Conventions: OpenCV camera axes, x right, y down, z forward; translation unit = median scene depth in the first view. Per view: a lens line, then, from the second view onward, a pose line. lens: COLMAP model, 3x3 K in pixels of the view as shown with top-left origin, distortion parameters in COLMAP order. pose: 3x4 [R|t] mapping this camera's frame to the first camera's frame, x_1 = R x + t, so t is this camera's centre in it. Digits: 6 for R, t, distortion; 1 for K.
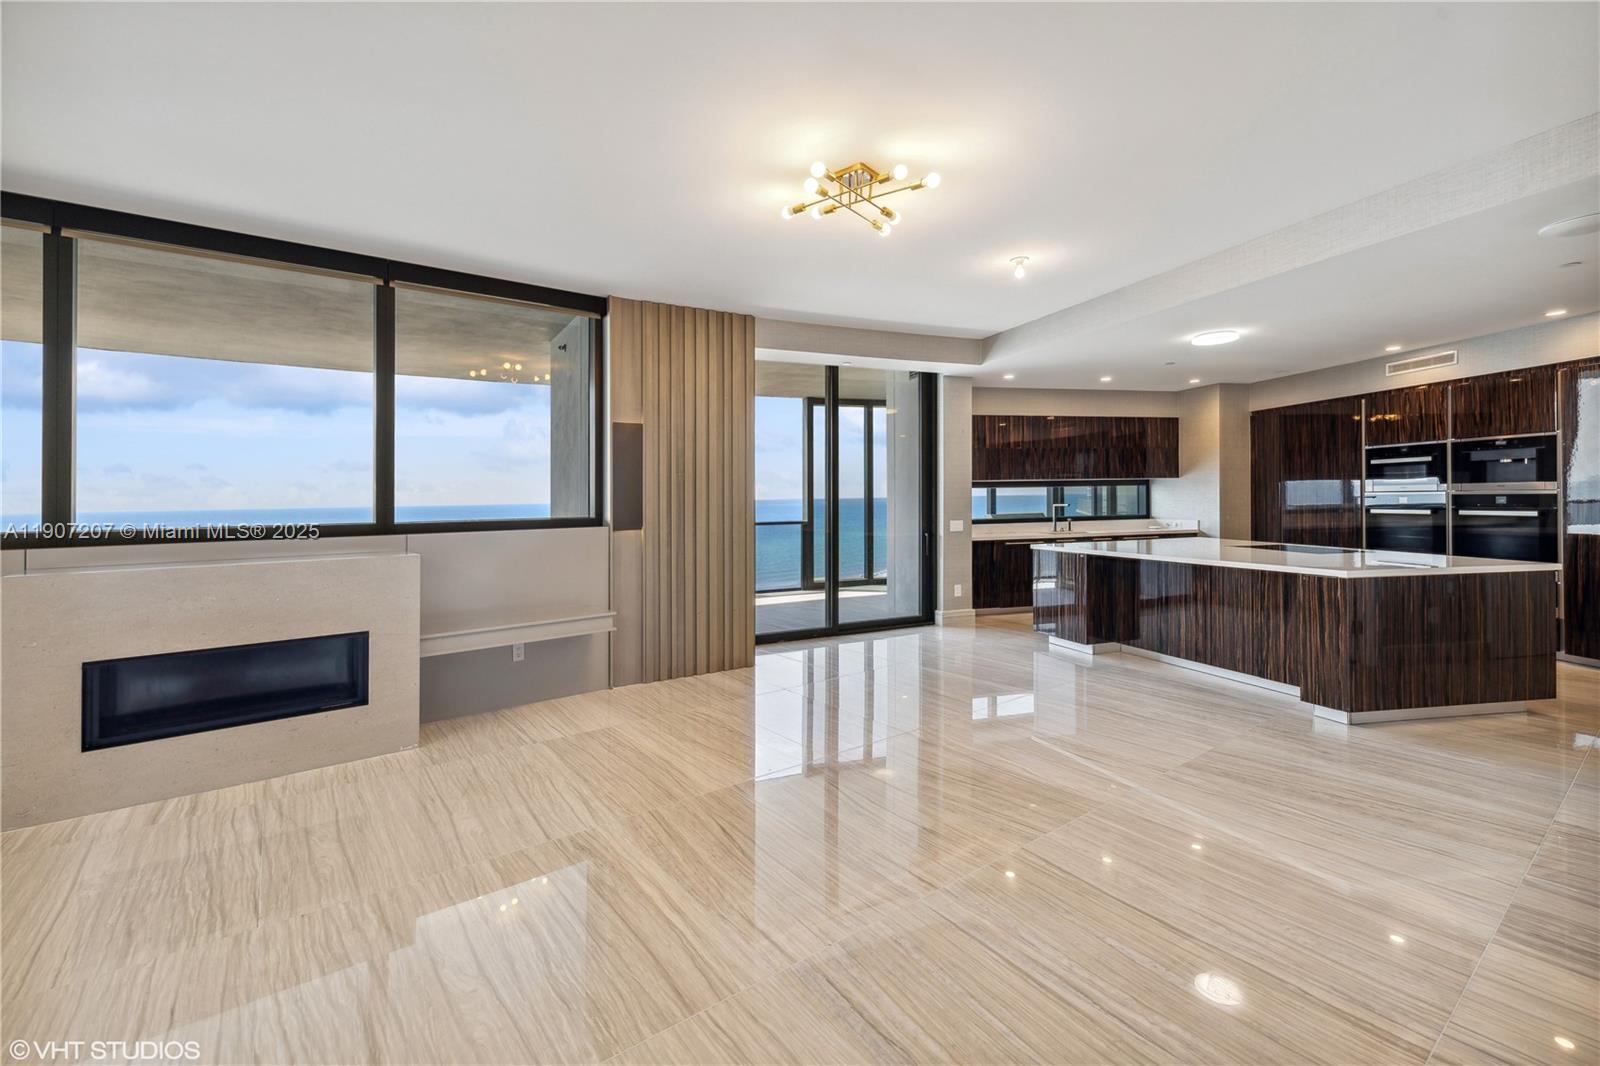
lens RADIAL K [[696.6, 0, 790.9], [0, 696.6, 498.1], [0, 0, 1]] dist [-0.000971, -0.000107]
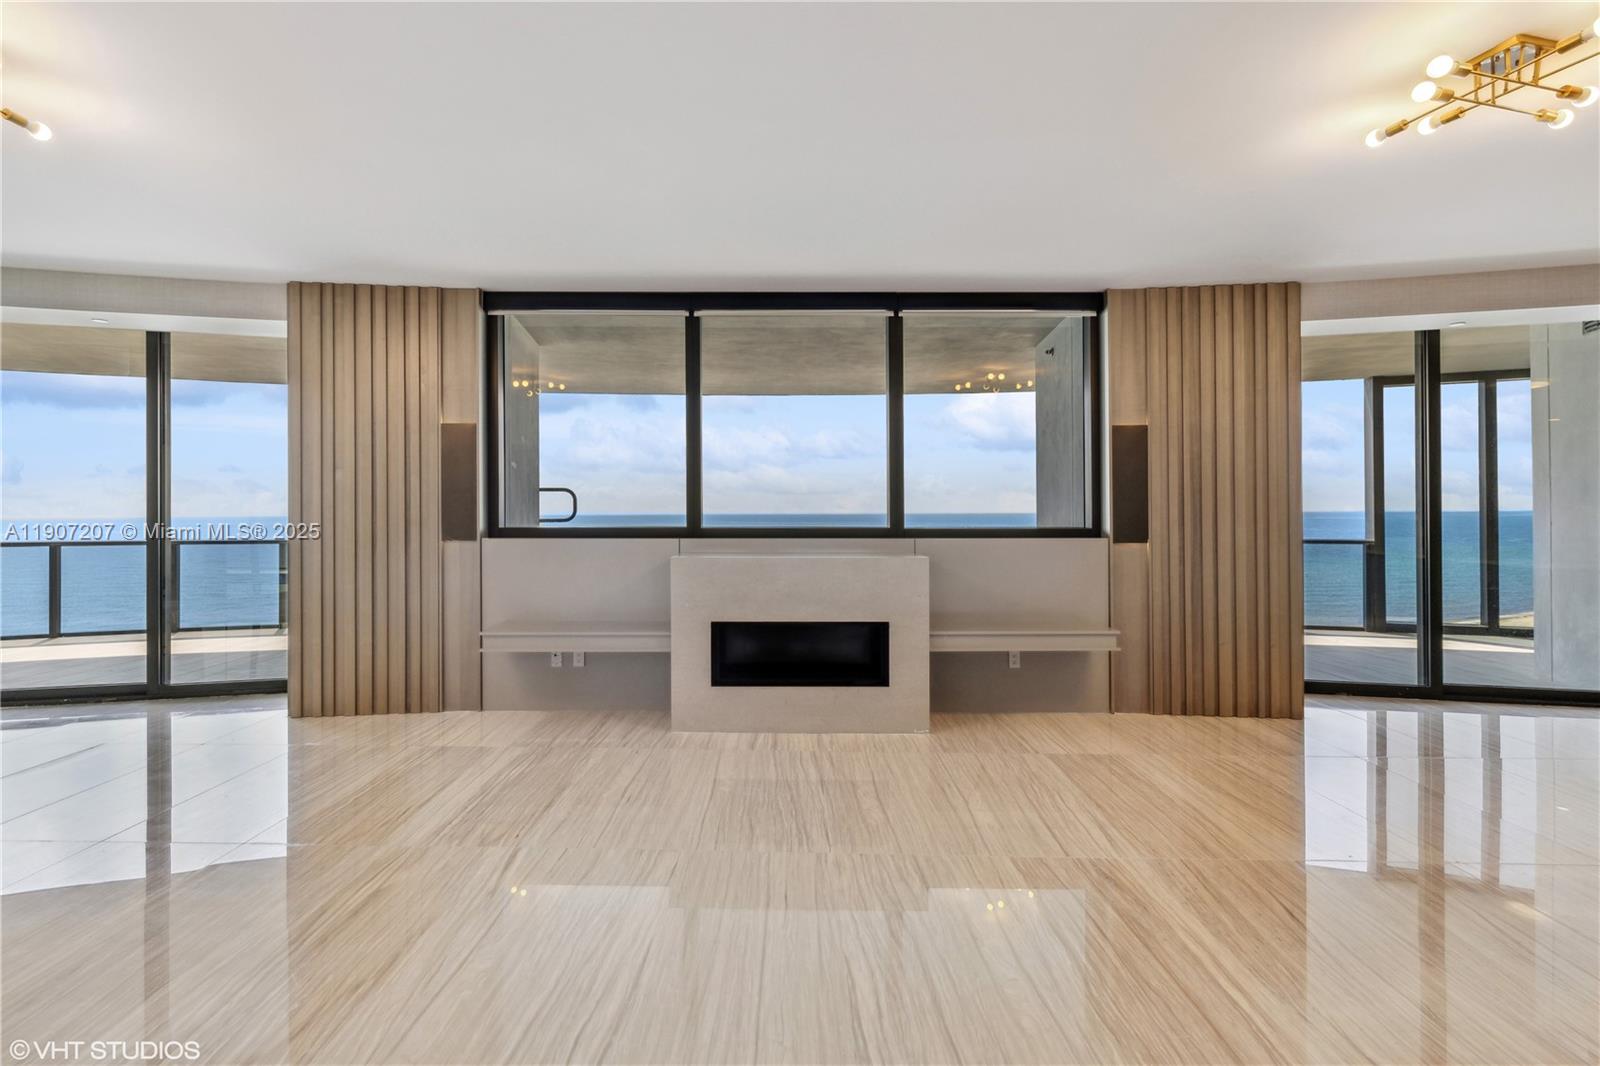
lens RADIAL K [[707.0, 0, 775.1], [0, 707.0, 505.8], [0, 0, 1]] dist [0.000002, -0.000047]
pose [[0.782424, 0.010016, -0.622666, -0.022392], [-0.010872, 0.999938, 0.002424, 0.000353], [0.622651, 0.004873, 0.782484, -0.013812]]
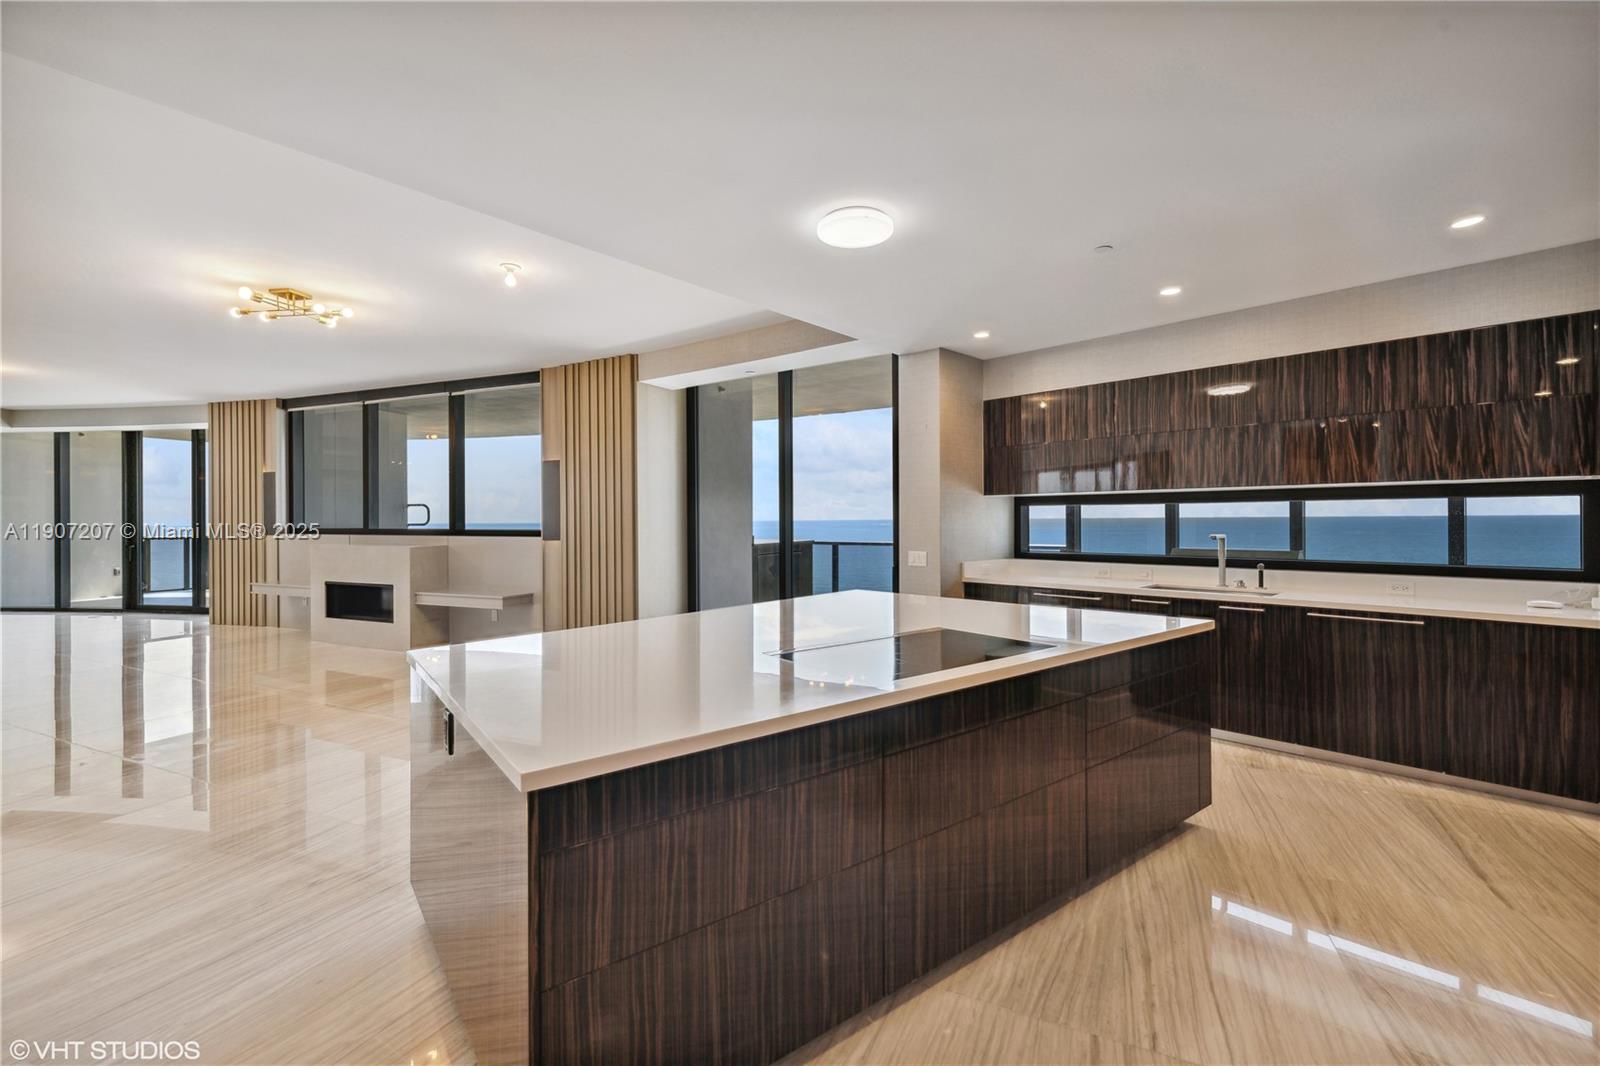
lens RADIAL K [[694.9, 0, 792.9], [0, 694.9, 509.5], [0, 0, 1]] dist [0.004977, 0.000164]
pose [[0.466968, 0.004444, -0.884263, 1.023270], [-0.002837, 0.999990, 0.003527, -0.016765], [0.884270, 0.000862, 0.466976, 0.691494]]
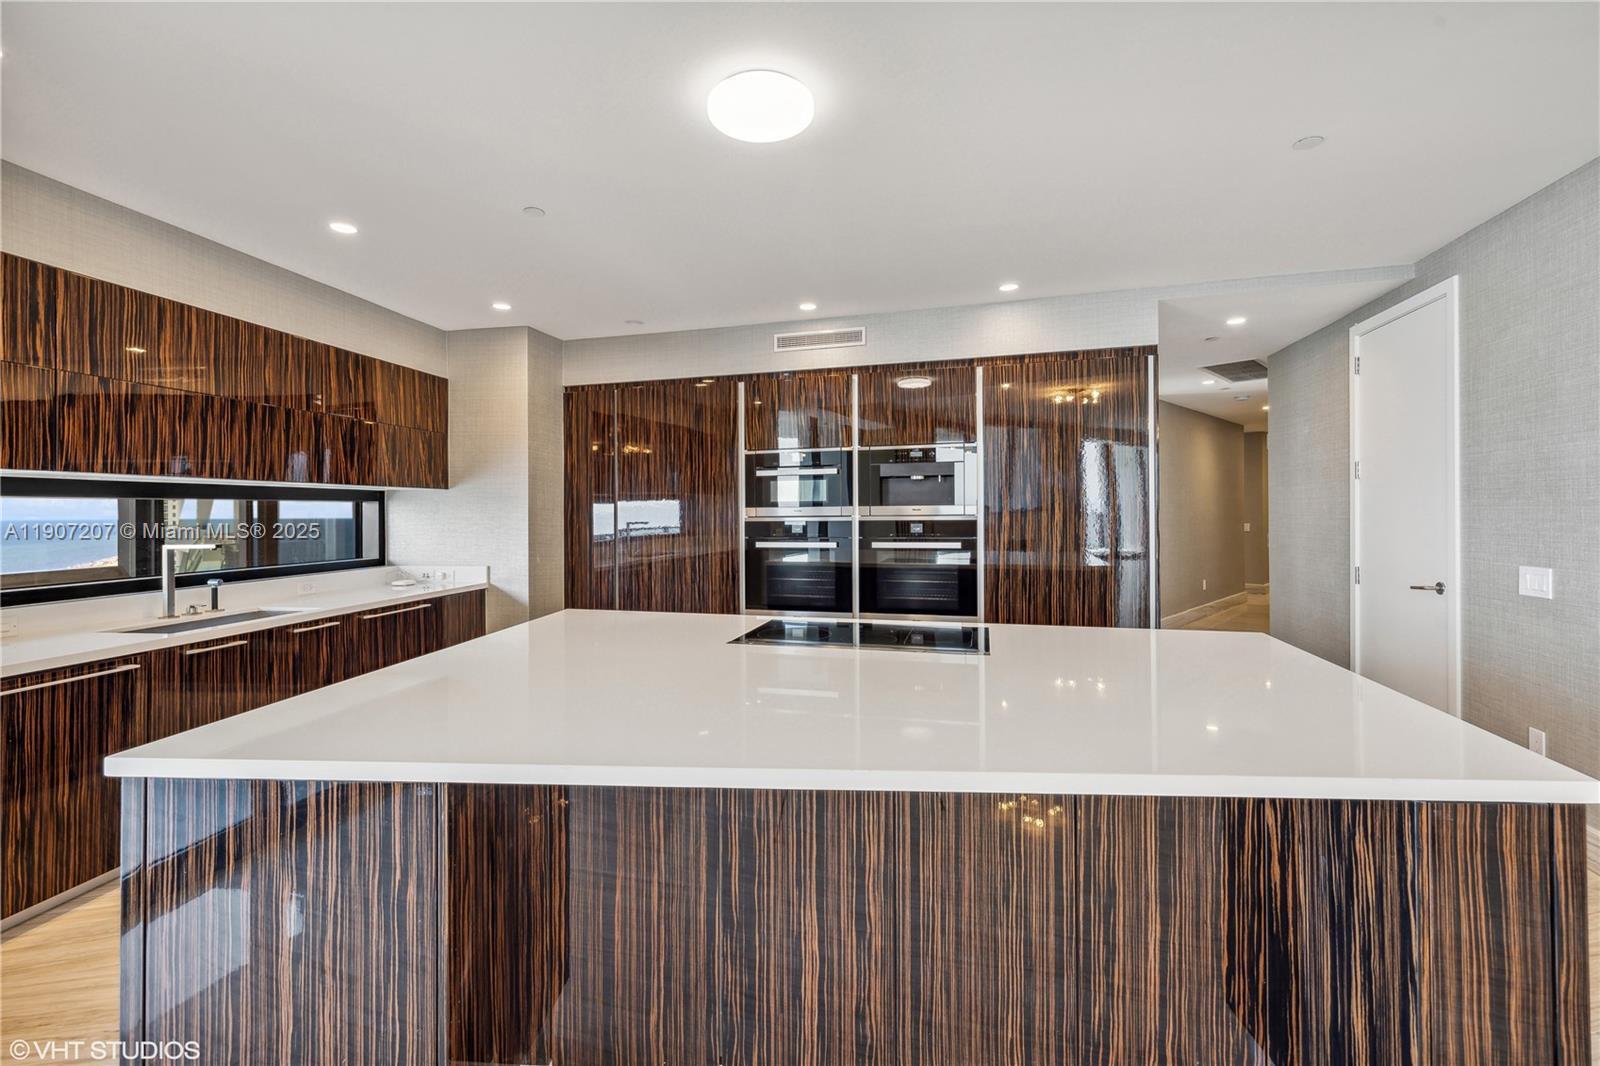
lens RADIAL K [[694.9, 0, 792.9], [0, 694.9, 509.5], [0, 0, 1]] dist [0.004977, 0.000164]
pose [[0.411578, 0.016396, 0.911227, 0.262591], [0.001899, 0.999821, -0.018848, -0.003700], [-0.911372, 0.009488, 0.411473, 0.804454]]
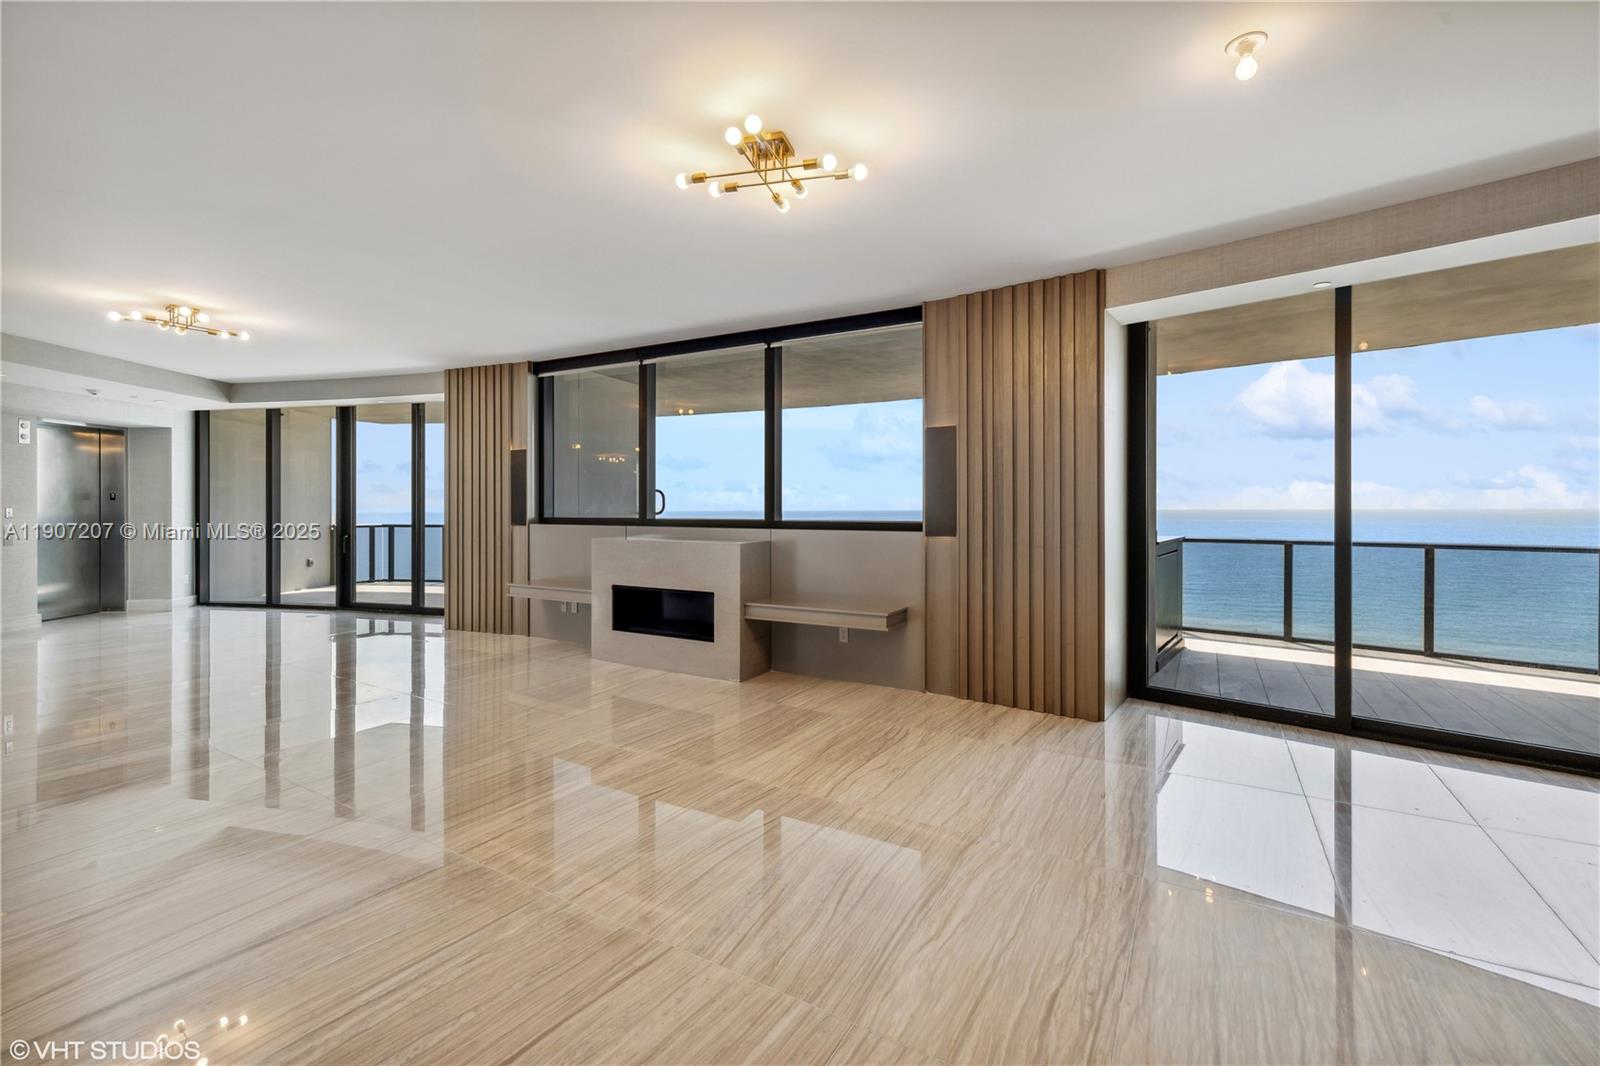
lens RADIAL K [[694.9, 0, 792.9], [0, 694.9, 509.5], [0, 0, 1]] dist [0.004977, 0.000164]
pose [[0.376220, 0.018620, -0.926343, 0.522522], [-0.004563, 0.999823, 0.018244, -0.007736], [0.926519, -0.002636, 0.376239, 0.386661]]
